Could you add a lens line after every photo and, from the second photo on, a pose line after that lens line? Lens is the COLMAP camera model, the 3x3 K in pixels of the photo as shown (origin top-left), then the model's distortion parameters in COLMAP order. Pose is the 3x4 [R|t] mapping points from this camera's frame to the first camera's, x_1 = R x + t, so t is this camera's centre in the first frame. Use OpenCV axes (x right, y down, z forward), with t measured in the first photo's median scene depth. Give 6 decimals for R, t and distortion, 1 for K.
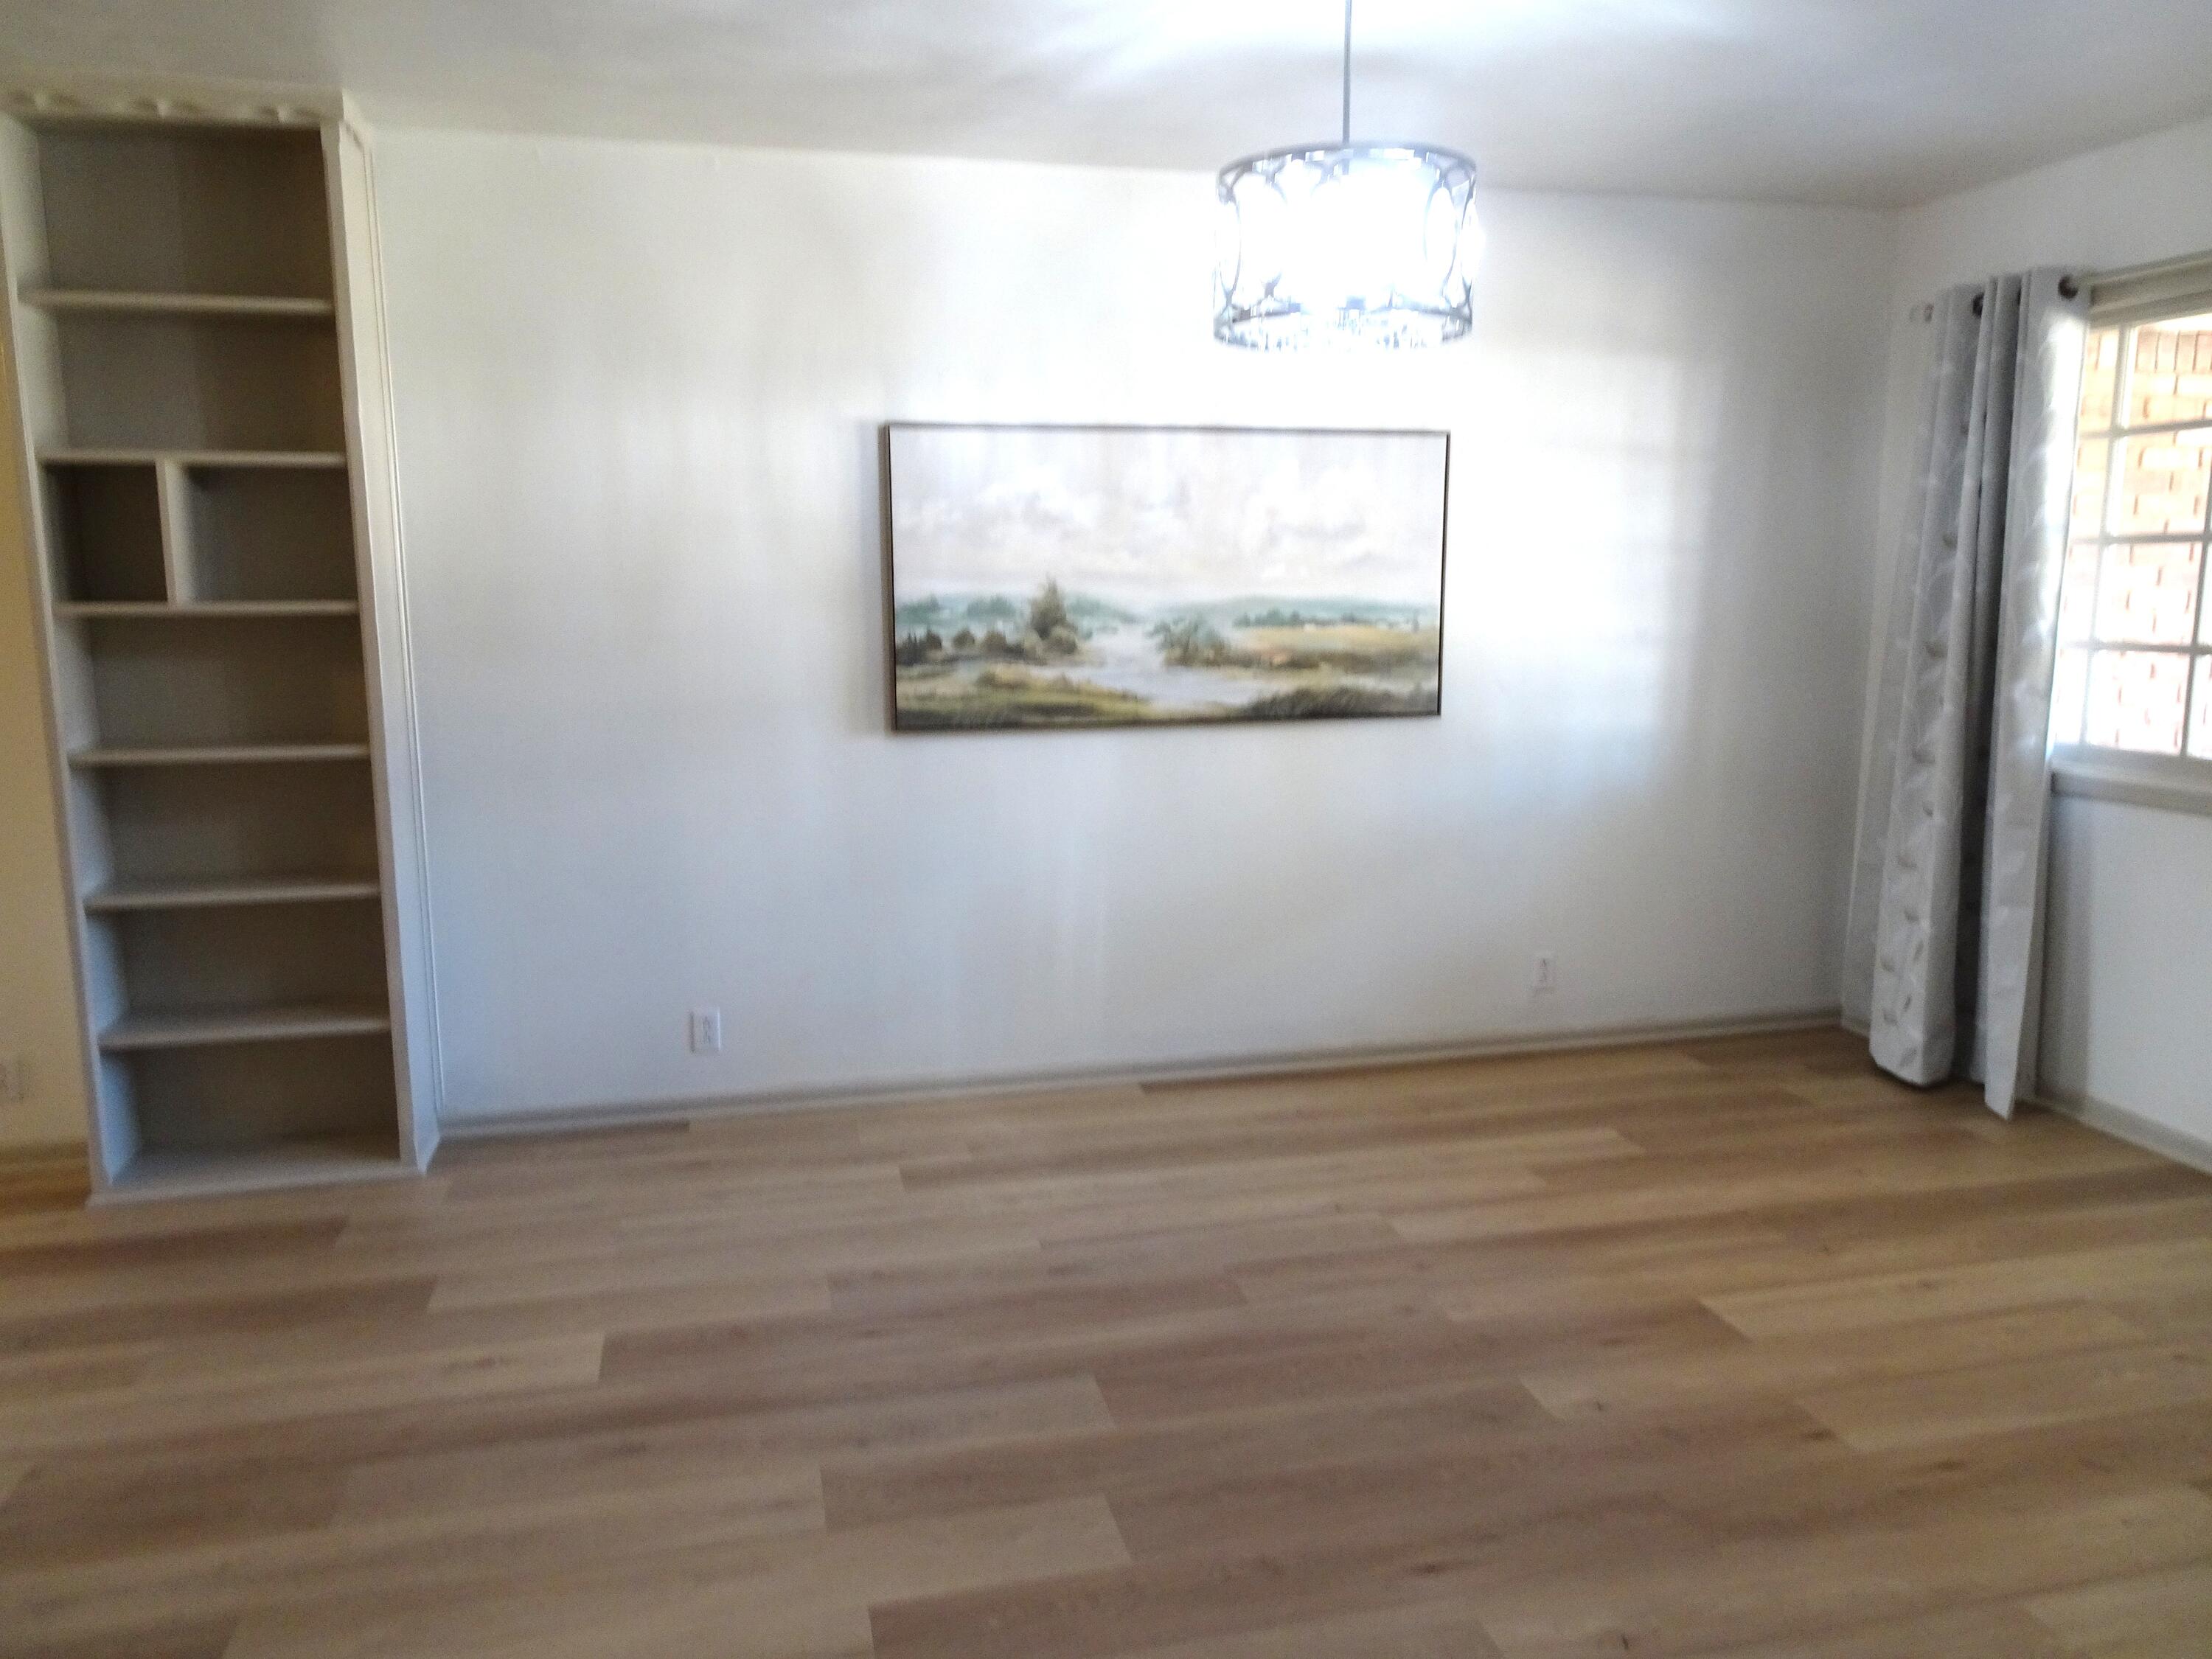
lens RADIAL K [[1573.1, 0, 1106.0], [0, 1573.1, 829.5], [0, 0, 1]] dist [0.011603, 0.002696]
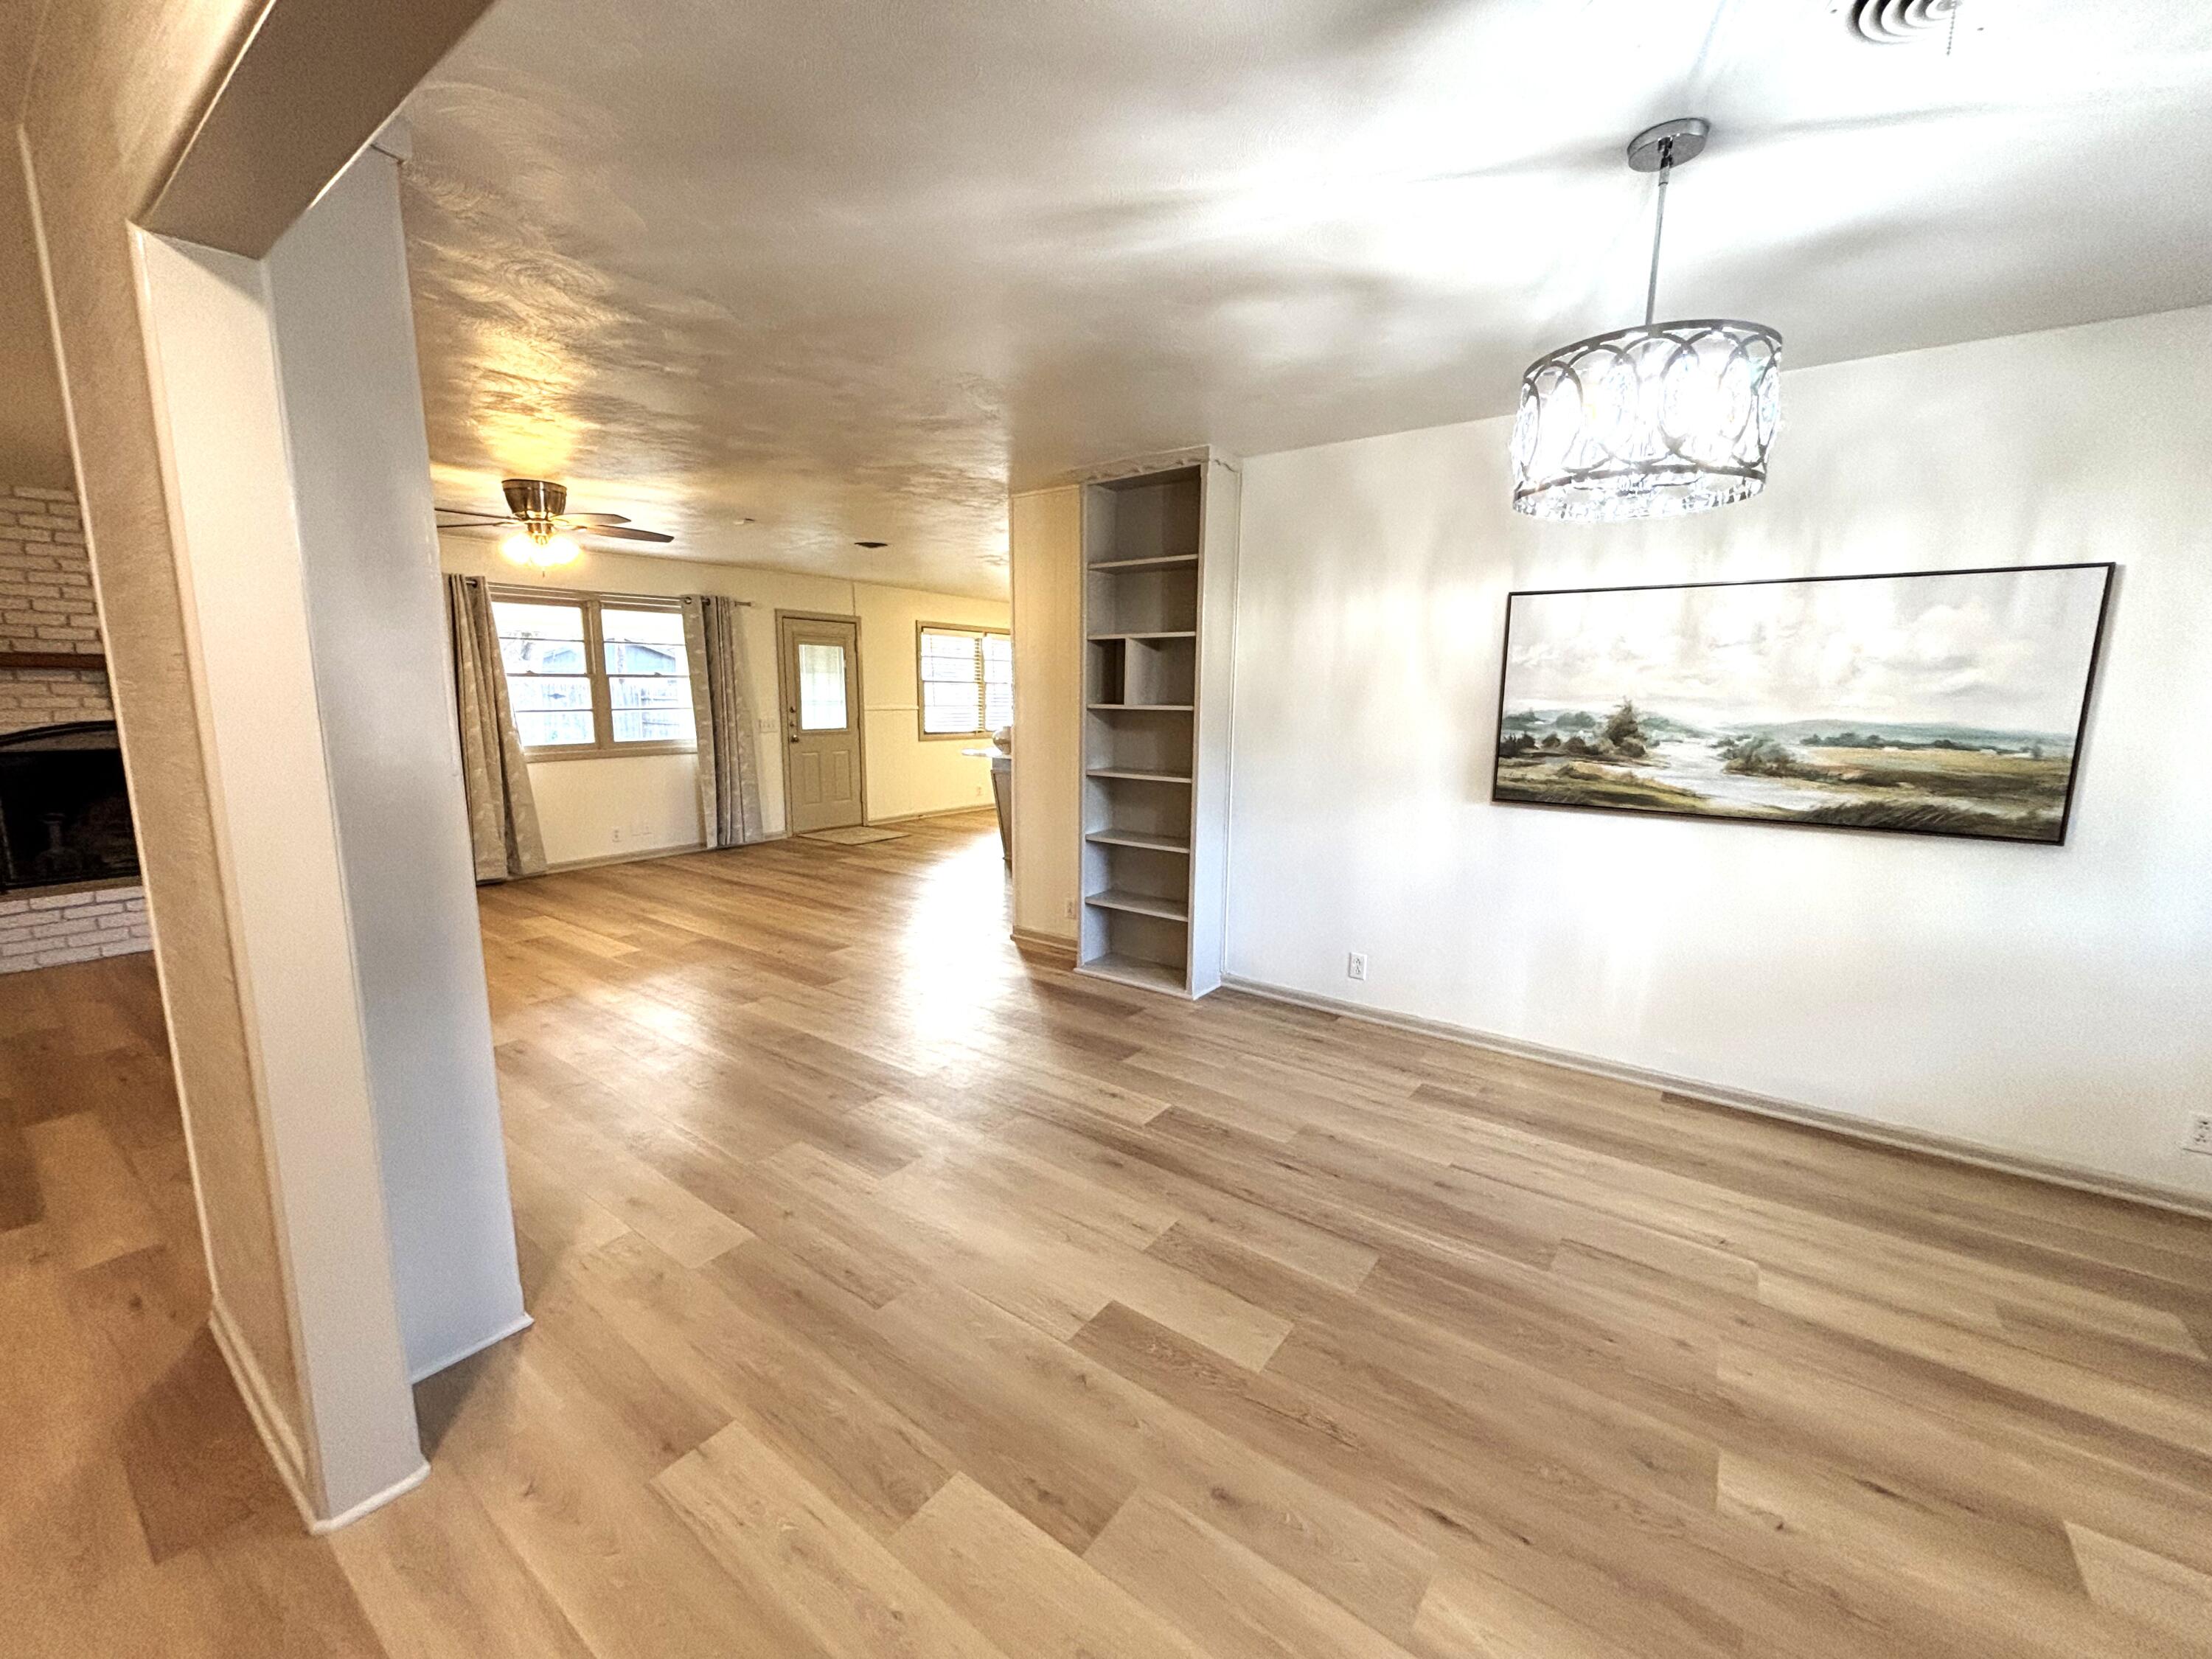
lens RADIAL K [[889.9, 0, 1103.4], [0, 889.9, 826.2], [0, 0, 1]] dist [0.002491, -0.000293]
pose [[0.644526, 0.130864, -0.753300, 0.272612], [-0.134015, 0.989327, 0.057203, -0.037902], [0.752746, 0.064085, 0.655185, 0.176045]]
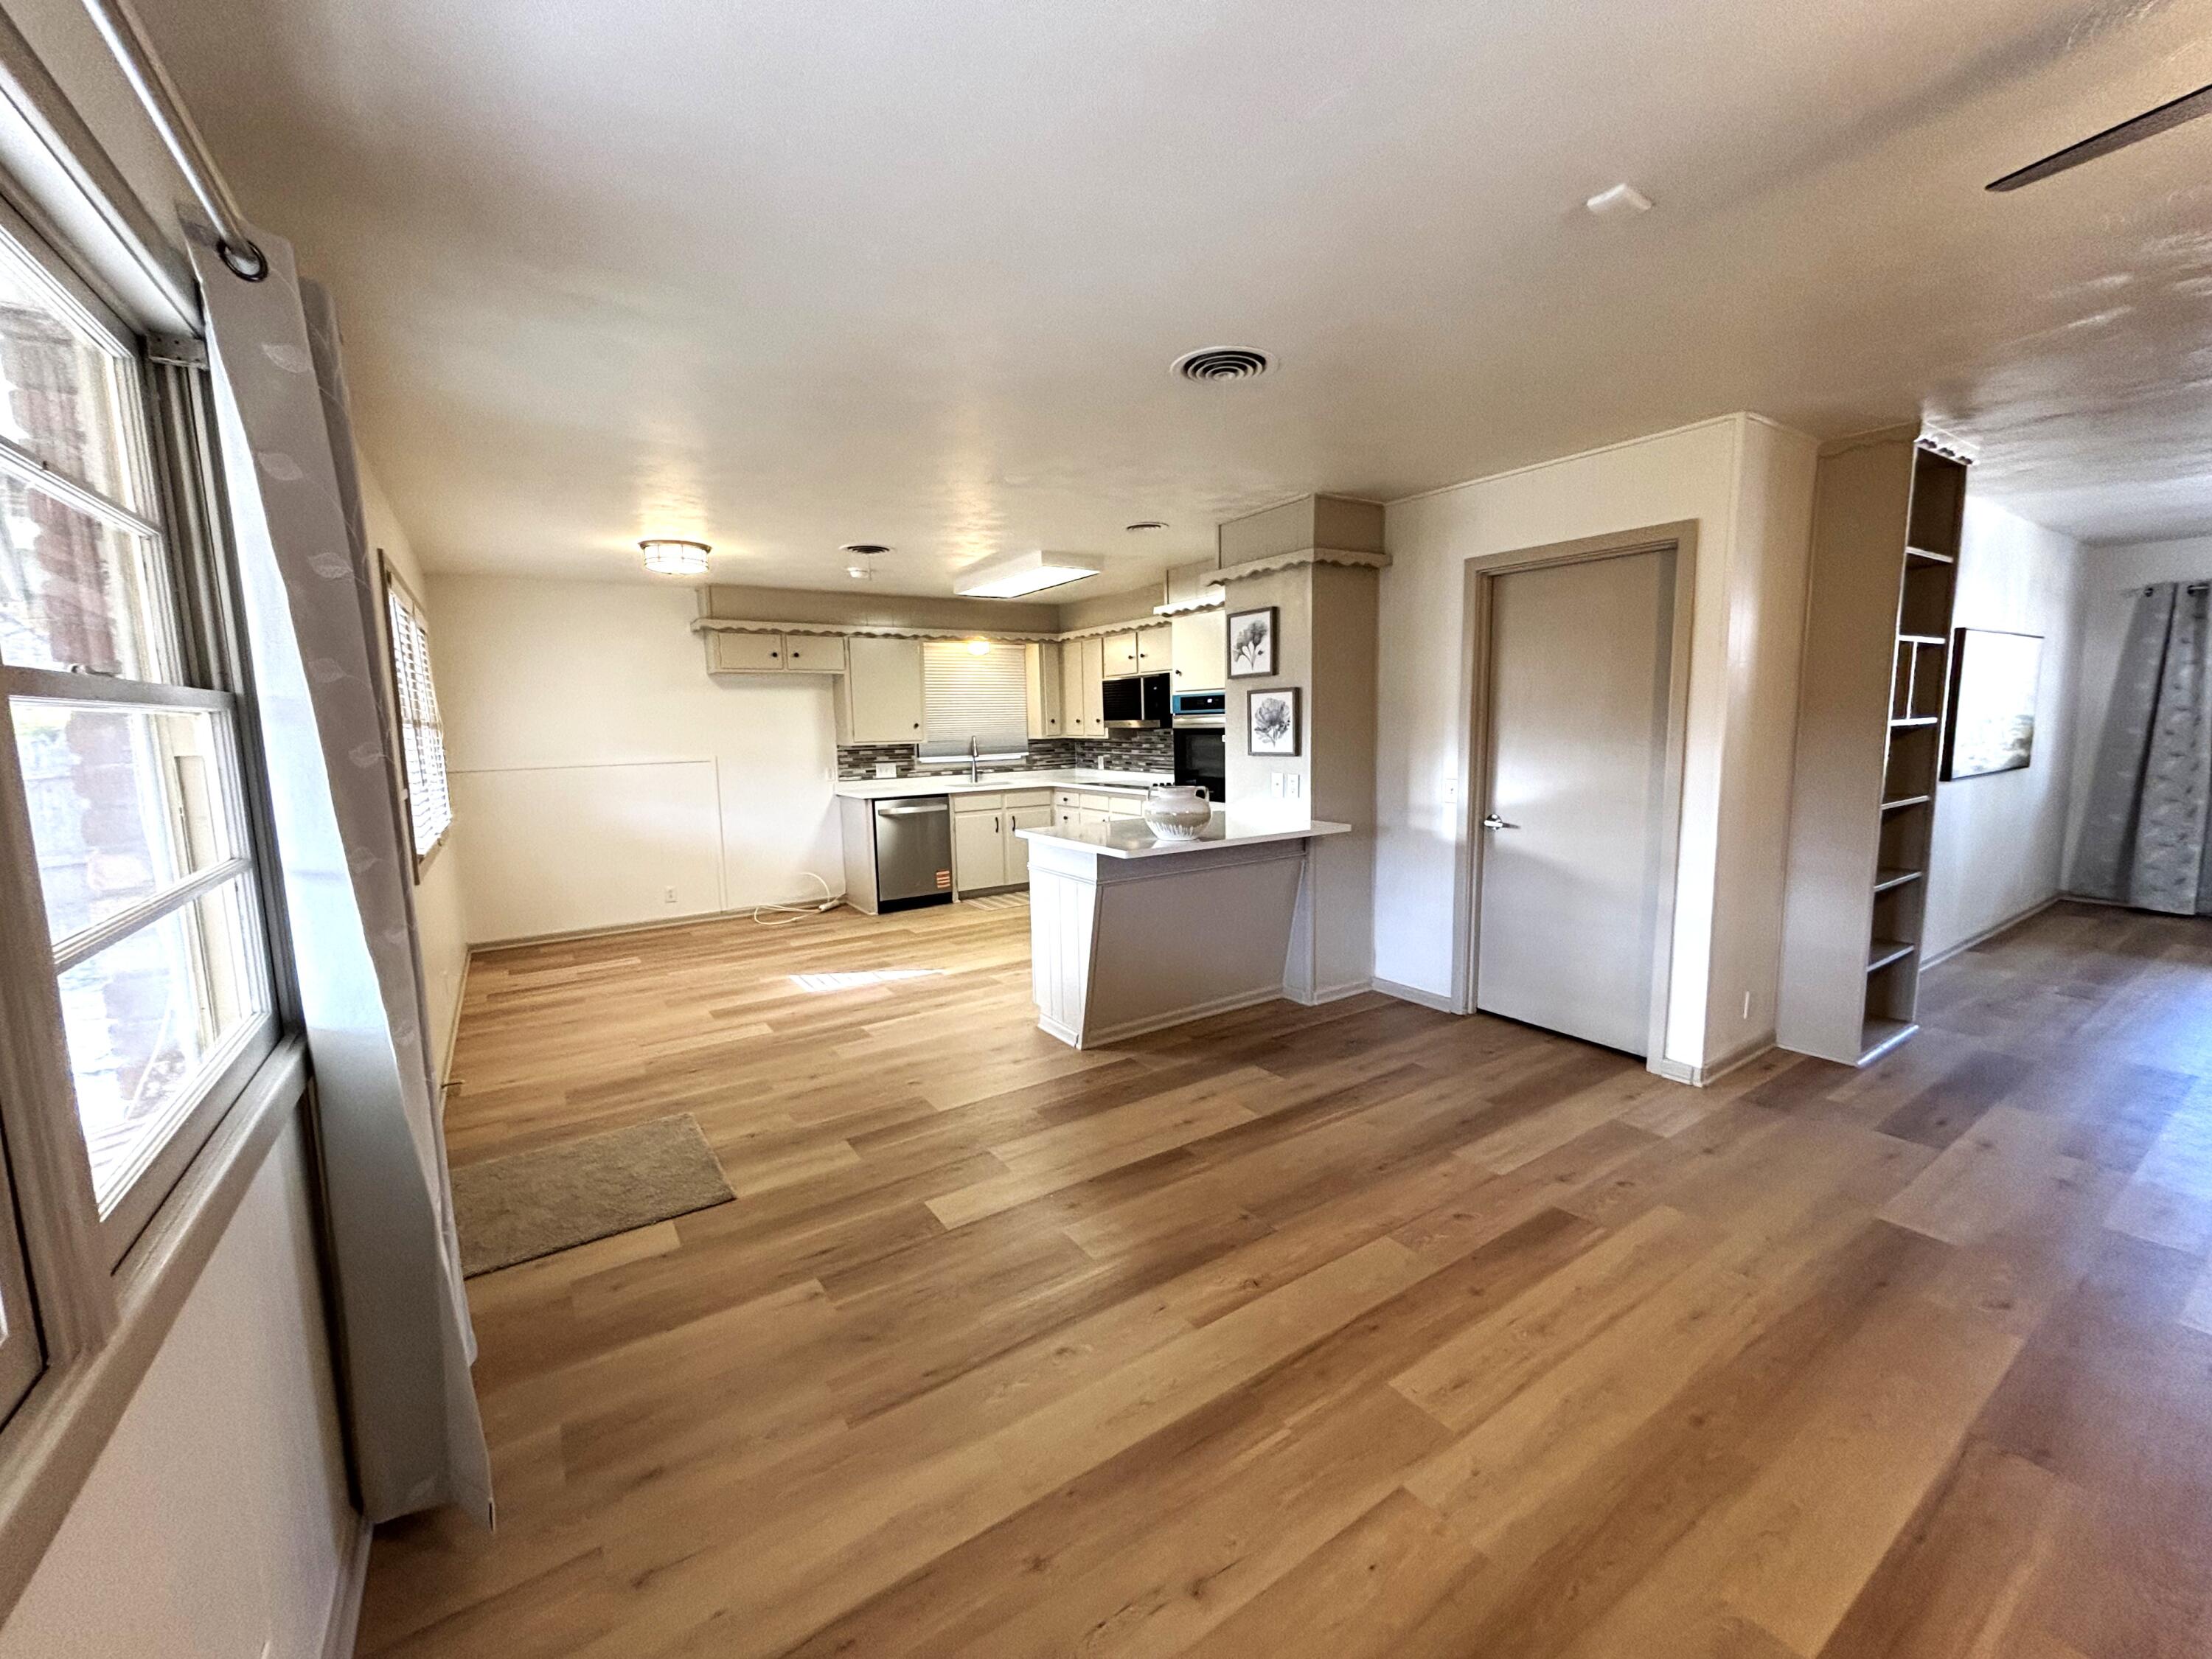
lens RADIAL K [[887.0, 0, 1105.2], [0, 887.0, 828.0], [0, 0, 1]] dist [0.020465, -0.012063]
pose [[0.935901, -0.054632, 0.348000, -1.590416], [0.069214, 0.997163, -0.029597, -0.046592], [-0.345396, 0.051786, 0.937027, 0.318634]]
